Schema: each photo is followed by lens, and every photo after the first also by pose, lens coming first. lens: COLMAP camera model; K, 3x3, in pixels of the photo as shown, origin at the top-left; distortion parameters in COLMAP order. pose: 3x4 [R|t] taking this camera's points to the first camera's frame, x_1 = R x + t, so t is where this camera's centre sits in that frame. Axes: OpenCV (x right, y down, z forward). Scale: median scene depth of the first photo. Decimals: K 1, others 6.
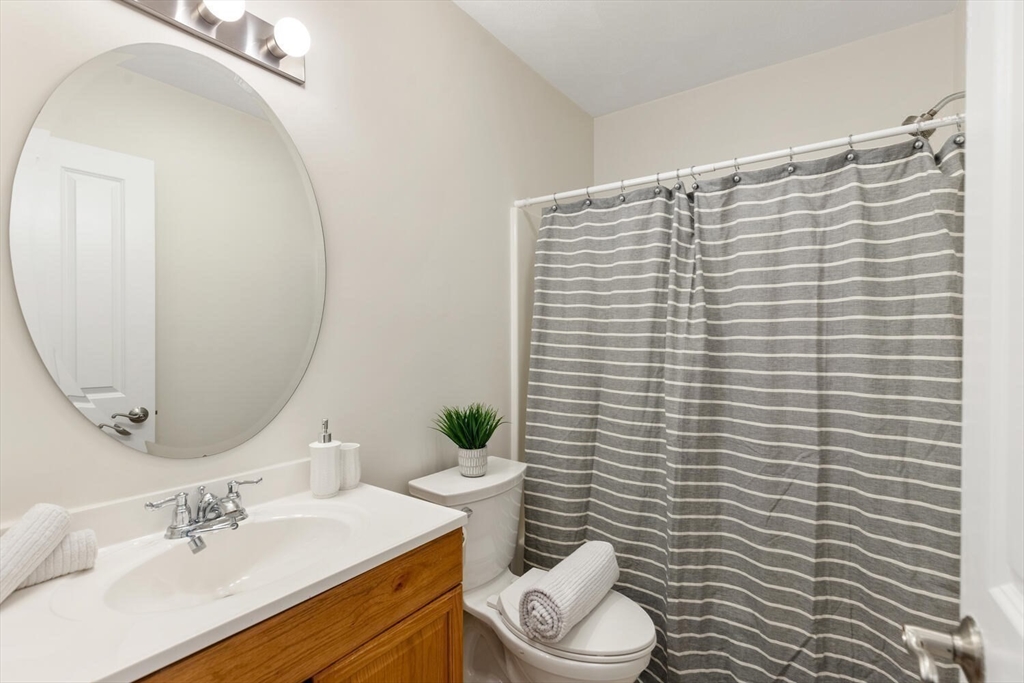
lens RADIAL K [[480.1, 0, 516.8], [0, 480.1, 352.4], [0, 0, 1]] dist [-0.002648, -0.000263]
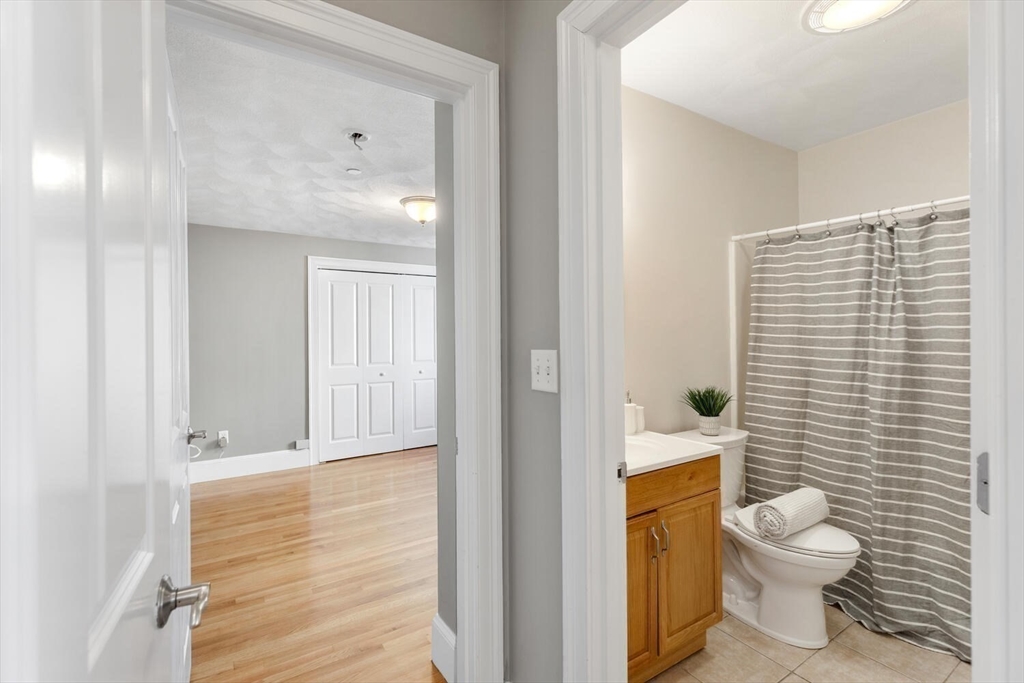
lens RADIAL K [[460.7, 0, 512.0], [0, 460.7, 341.5], [0, 0, 1]] dist [-0.000195, -0.000023]
pose [[0.927347, -0.007369, -0.374130, -0.123537], [0.002843, 0.999916, -0.012648, -0.013538], [0.374191, 0.010665, 0.927290, -0.533889]]
